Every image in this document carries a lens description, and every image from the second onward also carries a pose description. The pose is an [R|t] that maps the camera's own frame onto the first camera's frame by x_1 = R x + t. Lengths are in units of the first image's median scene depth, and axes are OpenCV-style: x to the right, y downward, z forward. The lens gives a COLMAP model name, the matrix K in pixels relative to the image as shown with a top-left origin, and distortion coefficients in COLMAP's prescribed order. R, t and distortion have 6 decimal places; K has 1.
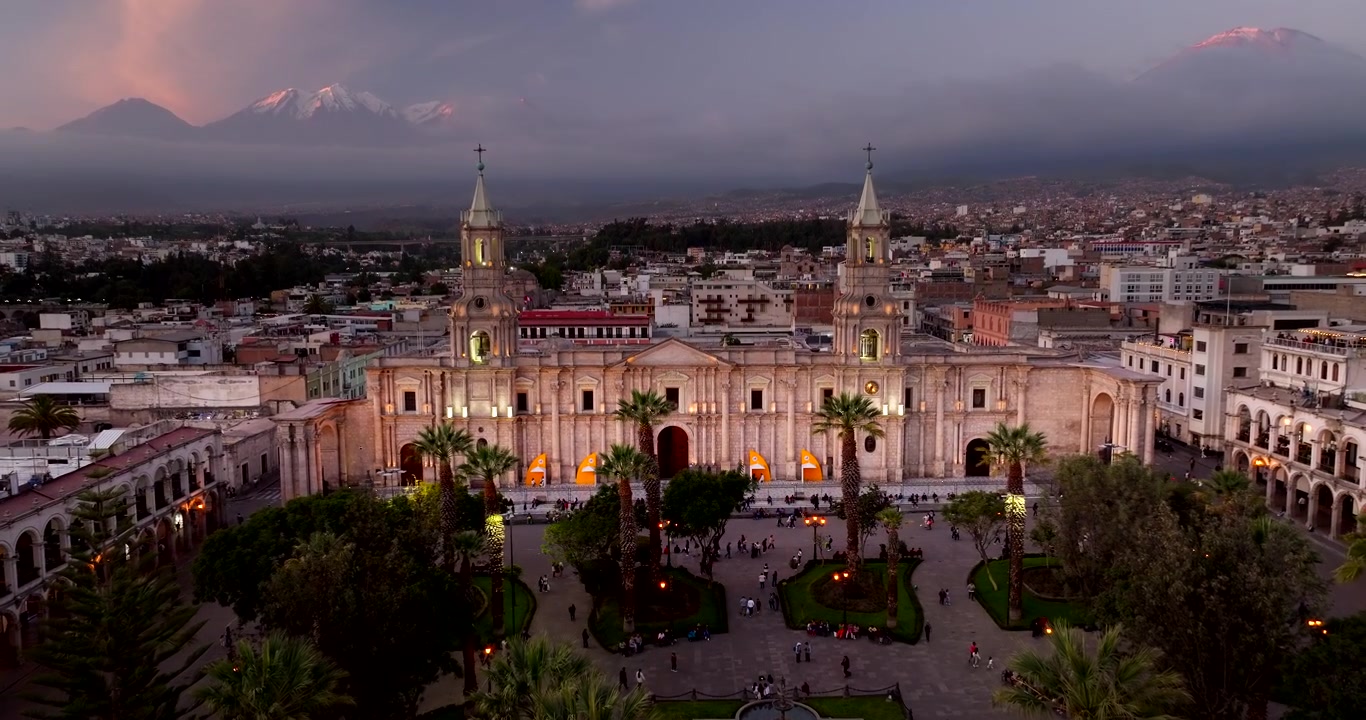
lens RADIAL K [[957.9, 0, 681.1], [0, 957.9, 361.0], [0, 0, 1]] dist [0.007020, 0.005192]
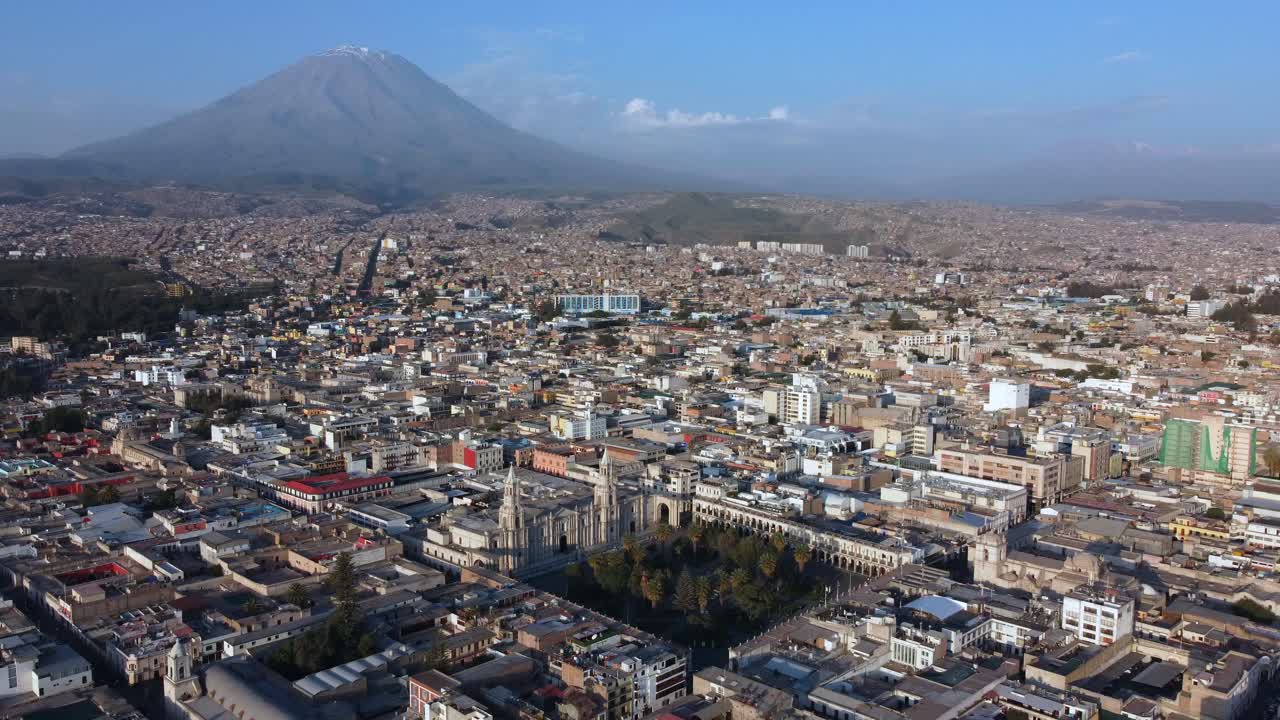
lens RADIAL K [[1005.9, 0, 649.3], [0, 1005.9, 358.1], [0, 0, 1]] dist [-0.001355, -0.004212]
pose [[0.697029, -0.068269, 0.713786, -1.297932], [0.071993, 0.997090, 0.025062, -0.350605], [-0.713420, 0.033919, 0.699916, -0.931239]]
